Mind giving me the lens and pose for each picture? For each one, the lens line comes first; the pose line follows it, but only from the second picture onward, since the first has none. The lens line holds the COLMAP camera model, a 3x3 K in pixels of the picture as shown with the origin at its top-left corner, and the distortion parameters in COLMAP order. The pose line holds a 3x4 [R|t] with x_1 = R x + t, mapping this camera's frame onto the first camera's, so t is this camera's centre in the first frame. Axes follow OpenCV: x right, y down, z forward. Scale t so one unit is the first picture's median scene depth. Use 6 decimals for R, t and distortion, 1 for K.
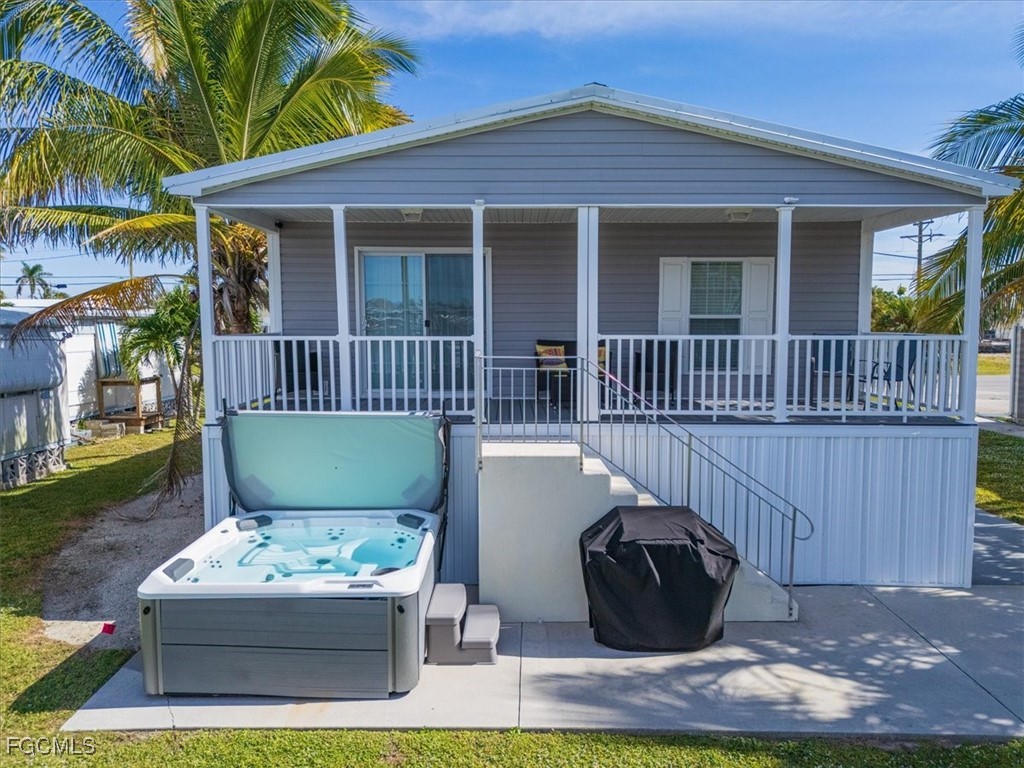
lens RADIAL K [[751.2, 0, 508.9], [0, 751.2, 384.2], [0, 0, 1]] dist [0.024181, -0.012469]
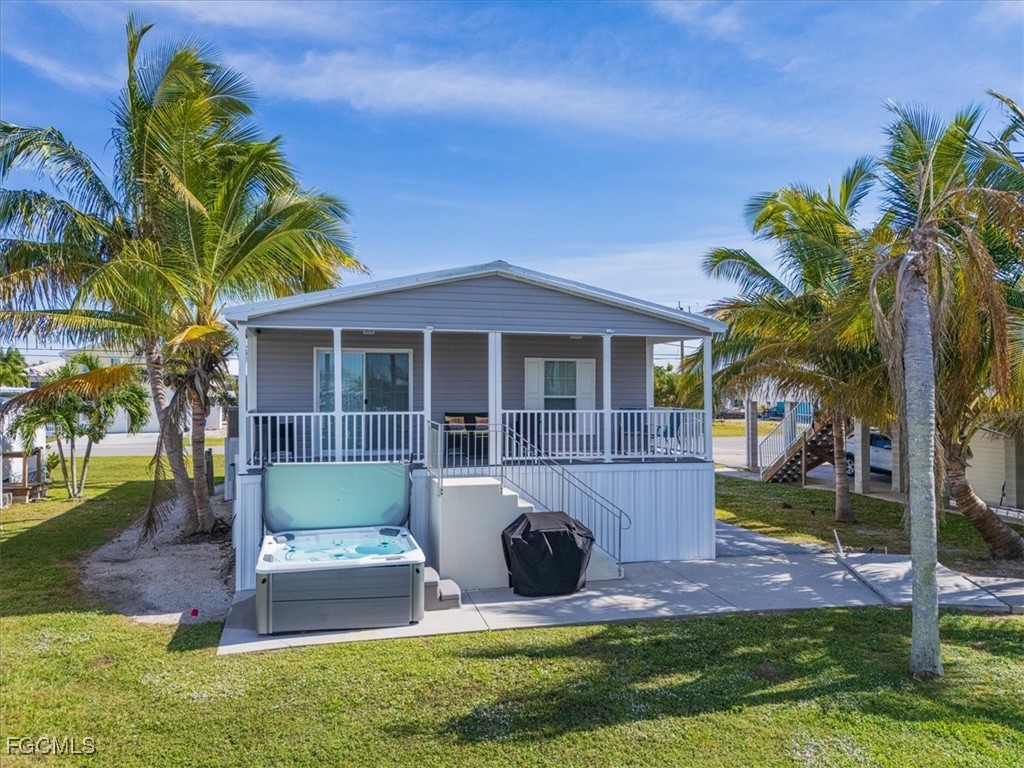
lens RADIAL K [[751.2, 0, 513.3], [0, 751.2, 385.0], [0, 0, 1]] dist [0.024181, -0.012469]
pose [[0.963472, 0.003150, 0.267792, -0.290965], [0.021121, 0.995923, -0.087702, 0.021473], [-0.266976, 0.090154, 0.959477, -0.557504]]
